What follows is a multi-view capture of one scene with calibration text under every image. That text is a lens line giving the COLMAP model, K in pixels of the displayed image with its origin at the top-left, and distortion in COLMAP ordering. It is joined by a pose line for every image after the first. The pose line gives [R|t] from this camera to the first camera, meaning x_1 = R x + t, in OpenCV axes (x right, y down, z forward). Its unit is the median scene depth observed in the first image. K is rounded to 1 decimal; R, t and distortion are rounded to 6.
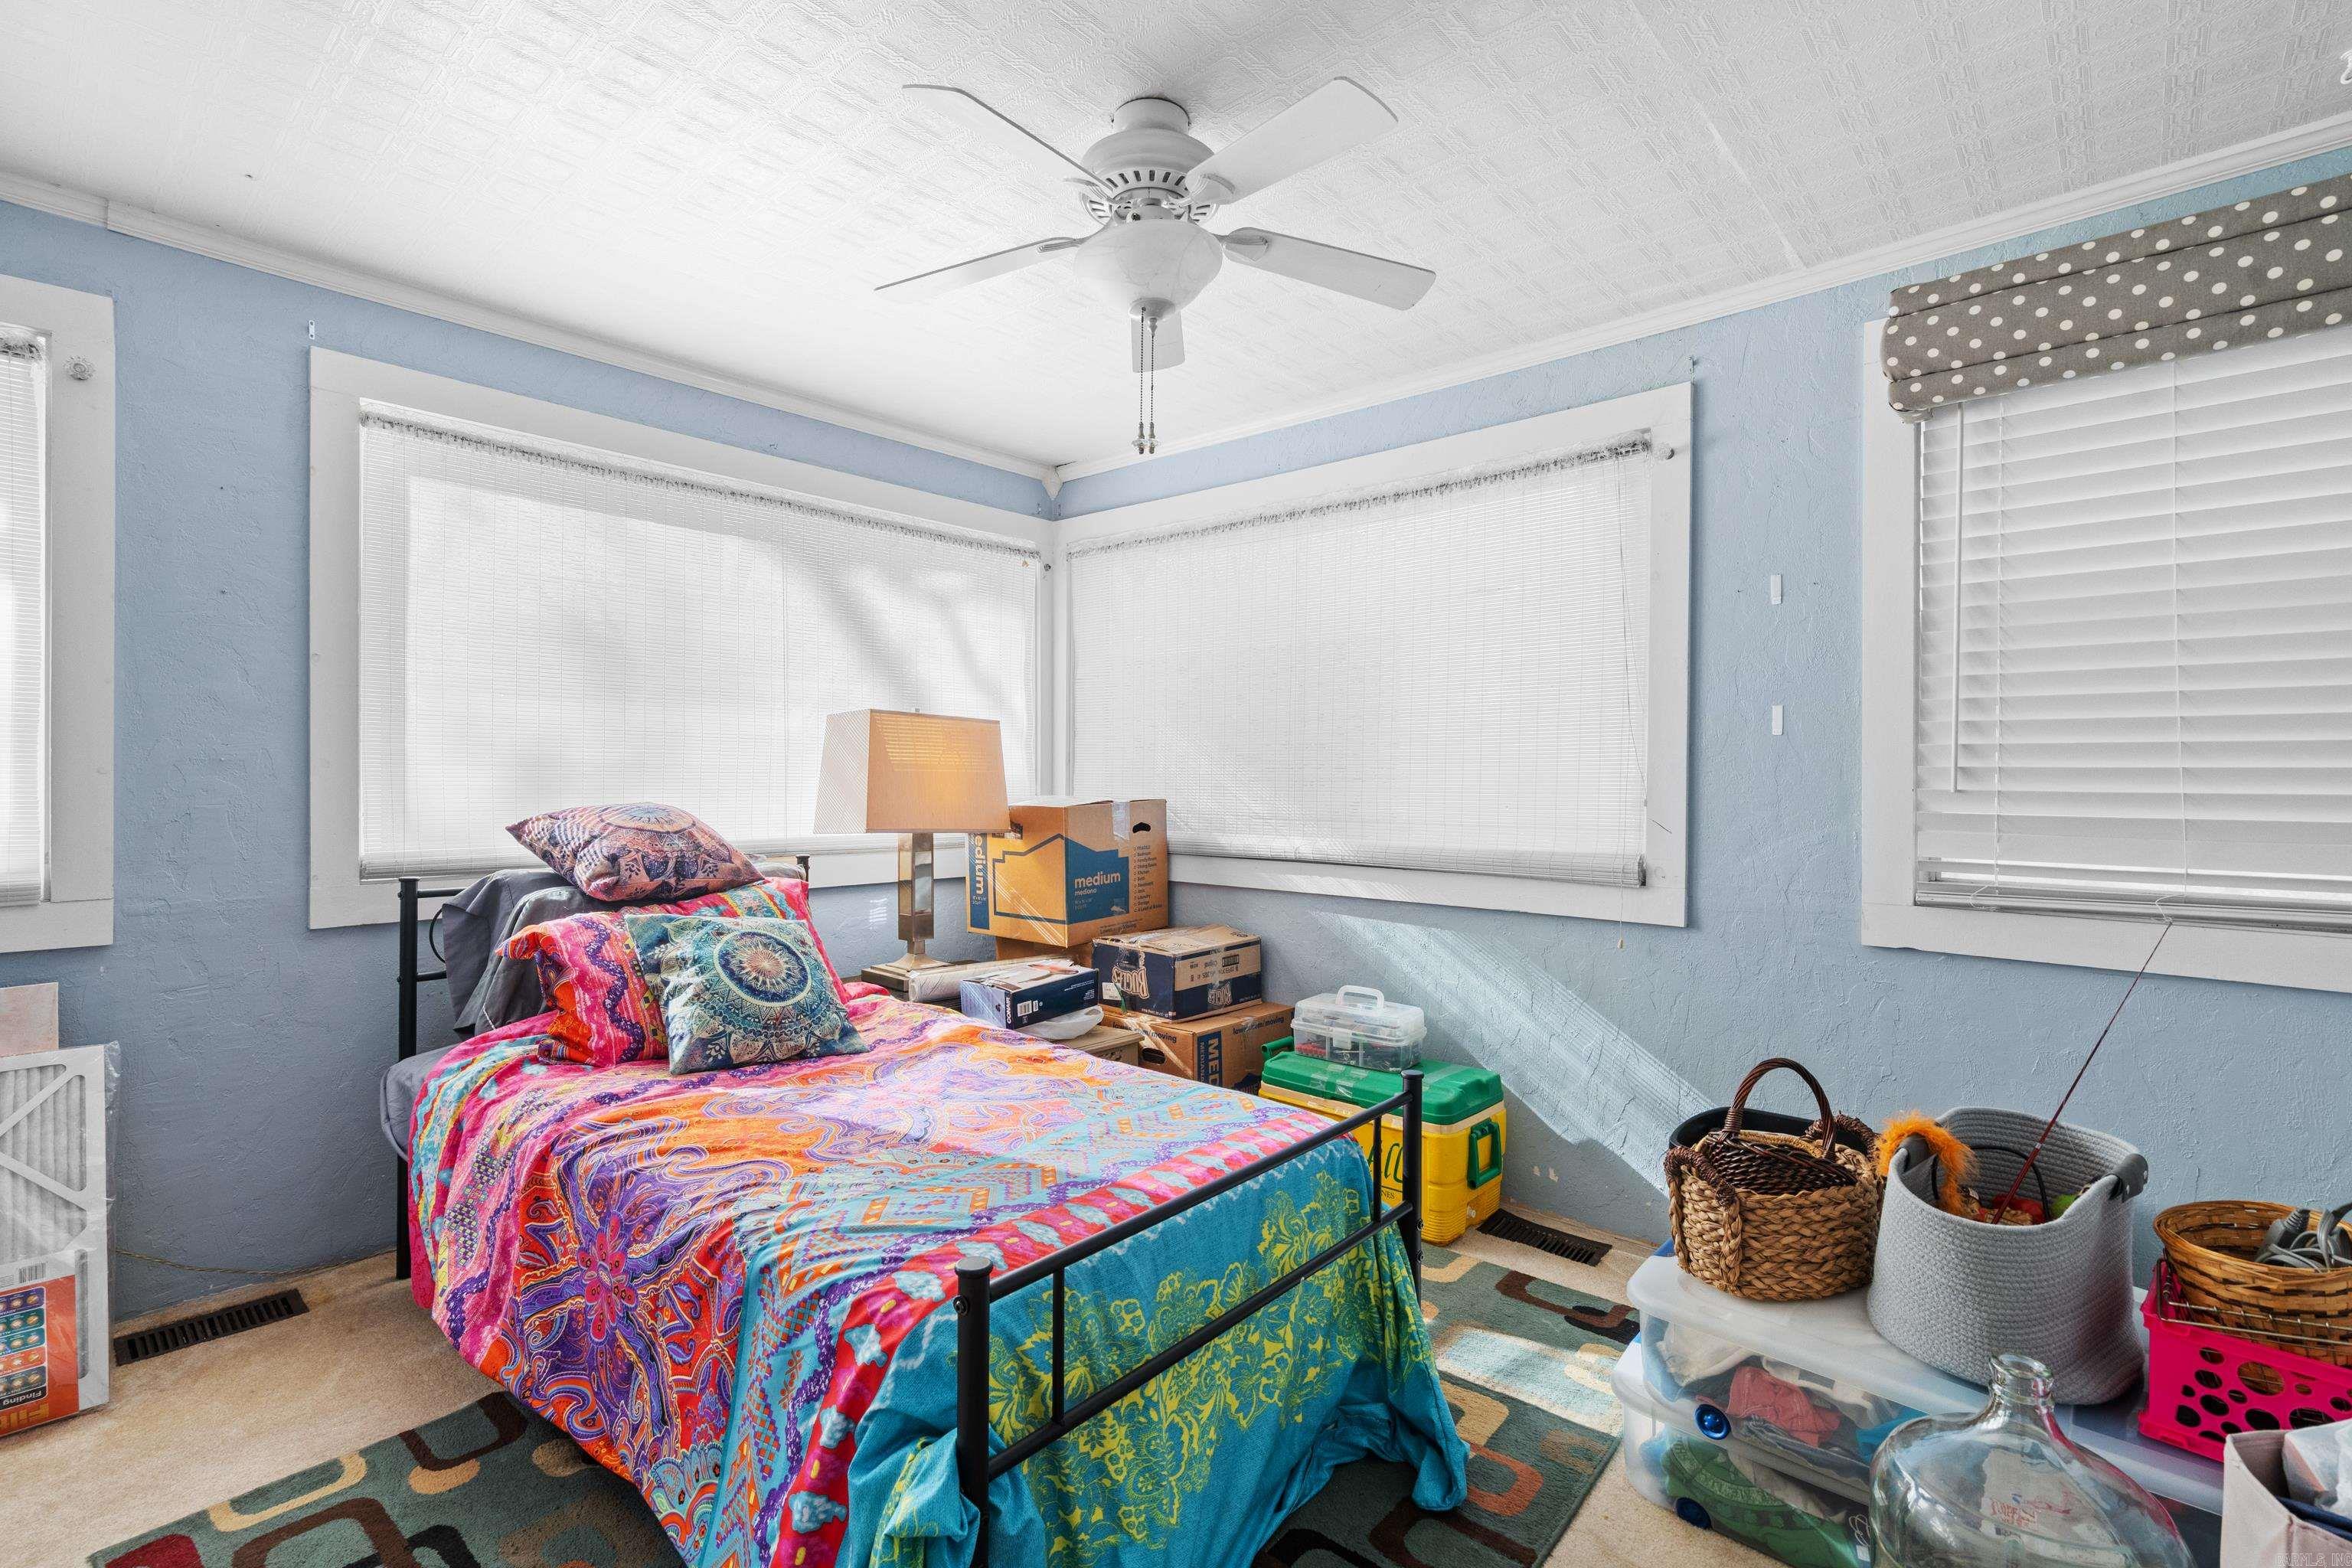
lens RADIAL K [[1082.9, 0, 1176.0], [0, 1082.9, 784.0], [0, 0, 1]] dist [-0.004150, -0.000389]
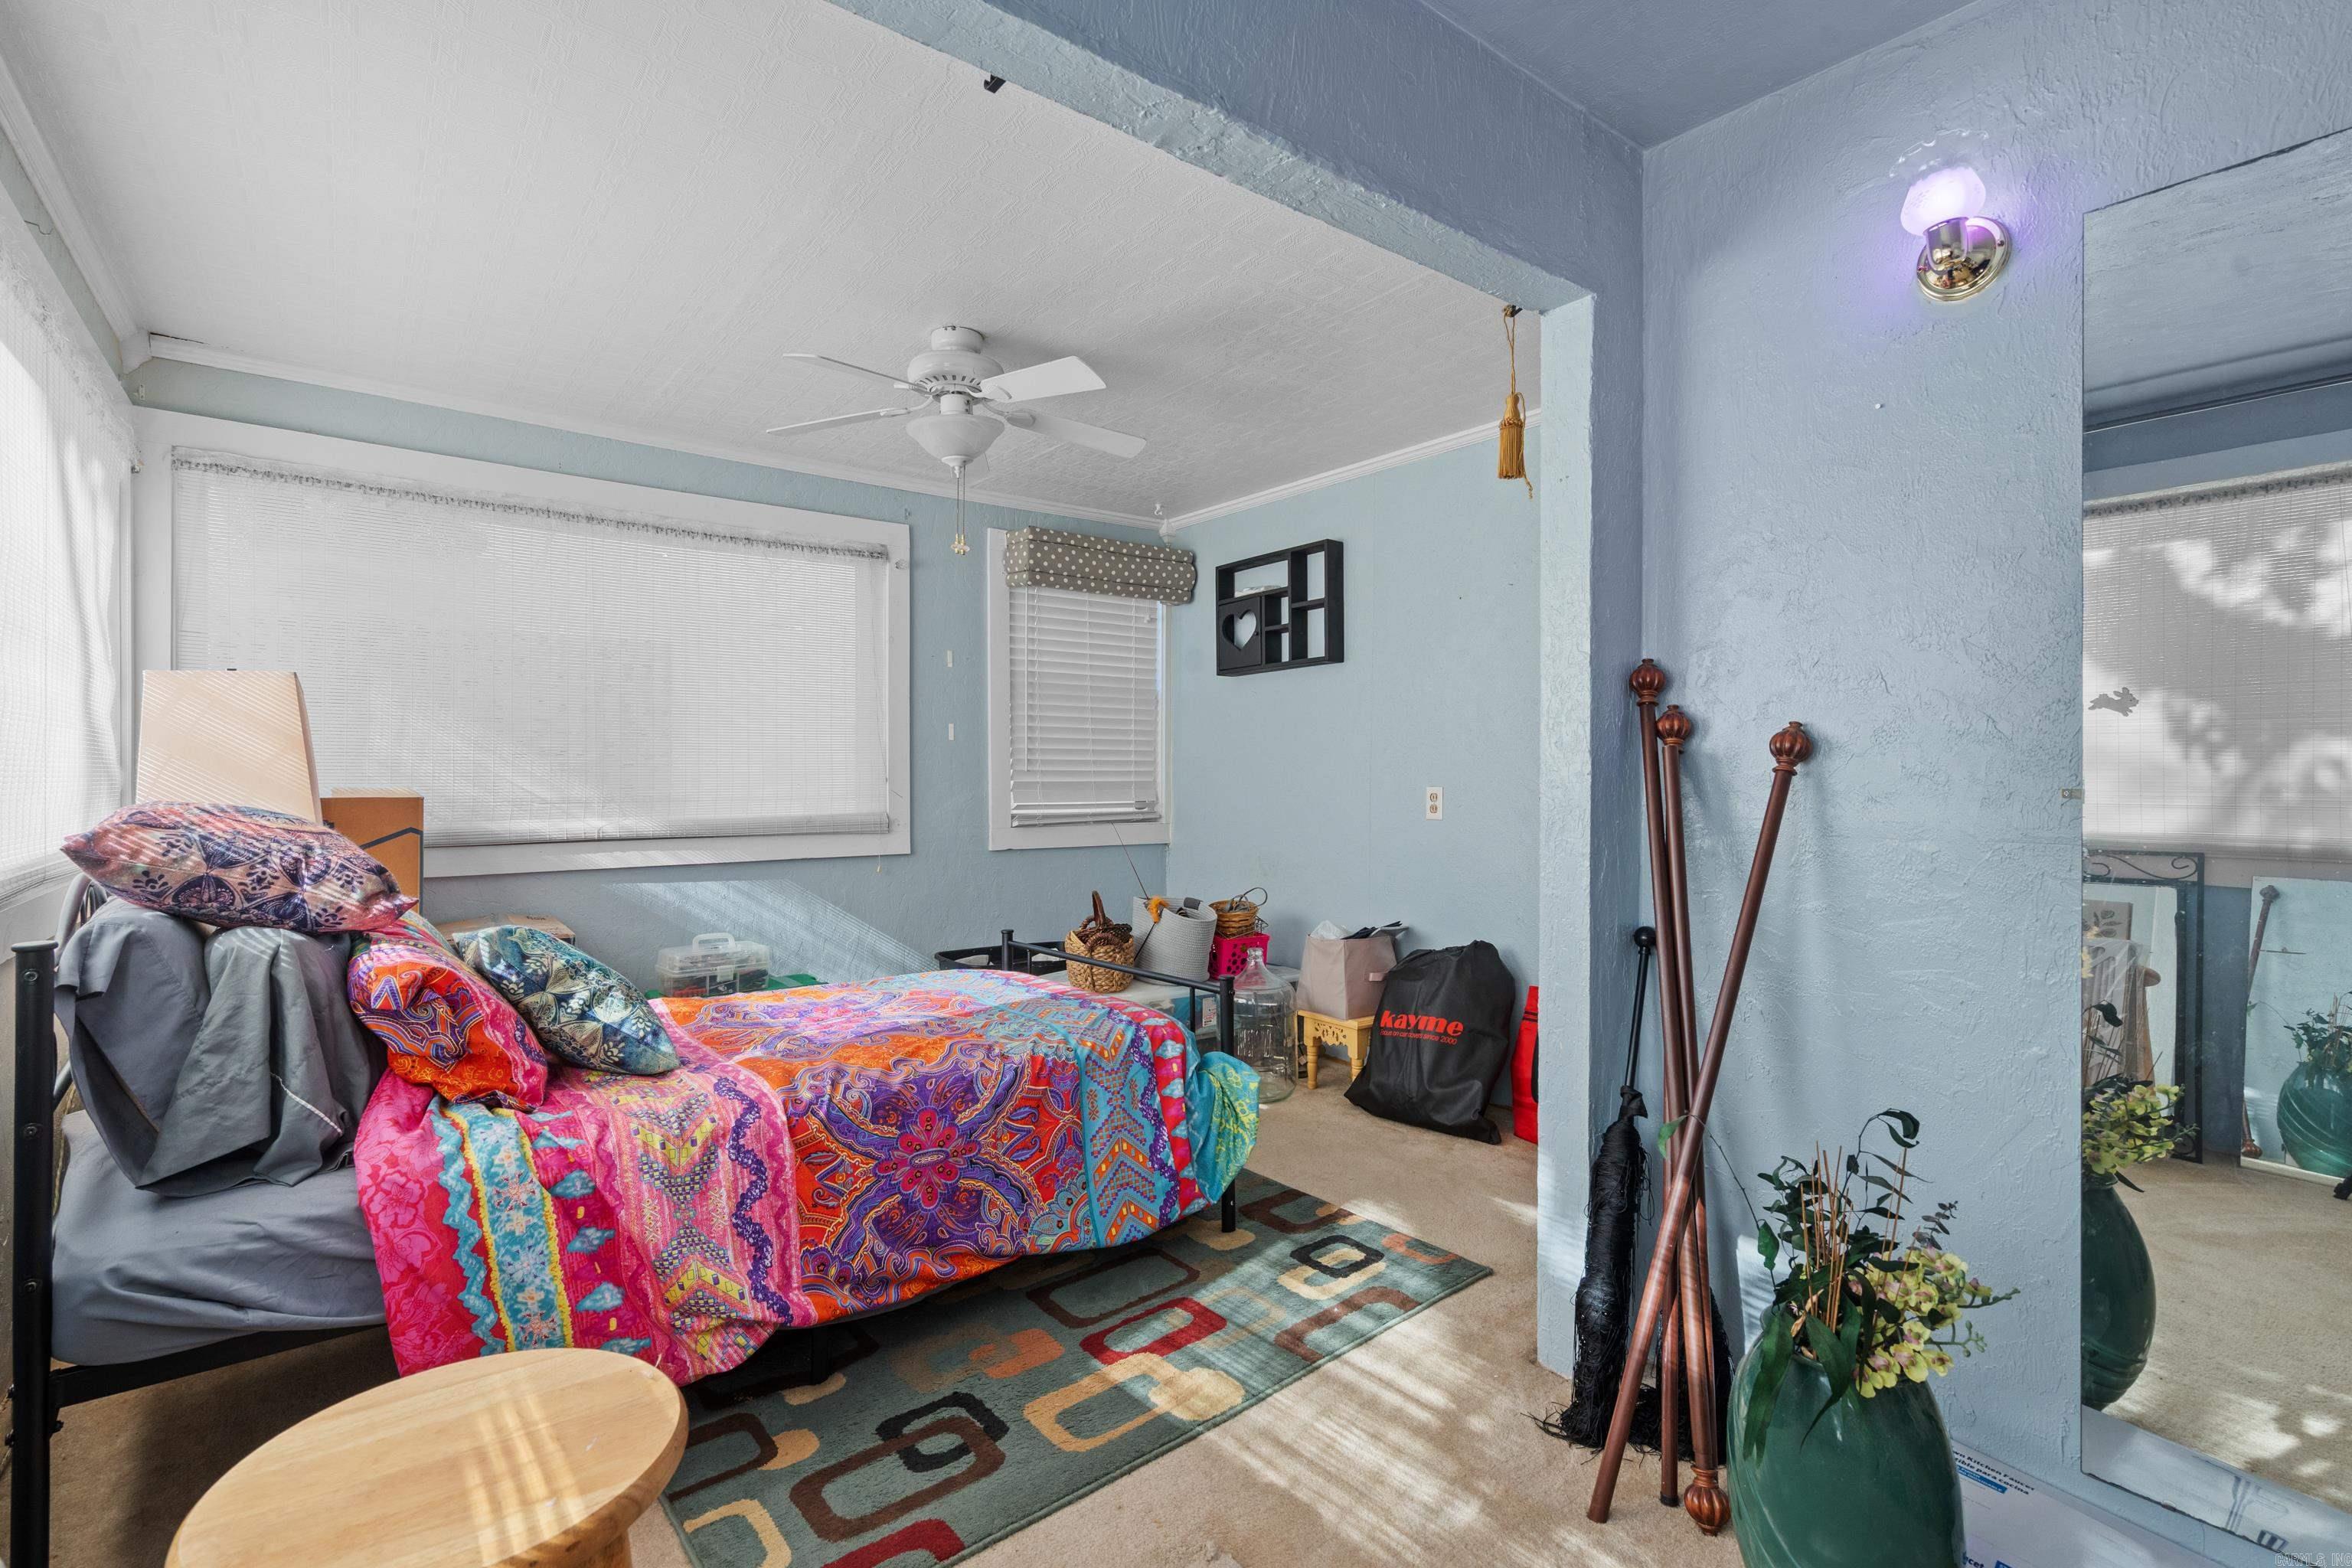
lens RADIAL K [[1046.6, 0, 1176.0], [0, 1046.6, 784.0], [0, 0, 1]] dist [-0.000387, -0.000097]
pose [[0.186412, -0.020167, 0.982265, -0.967263], [0.004096, 0.999797, 0.019750, -0.004481], [-0.982463, 0.000342, 0.186457, 0.279642]]
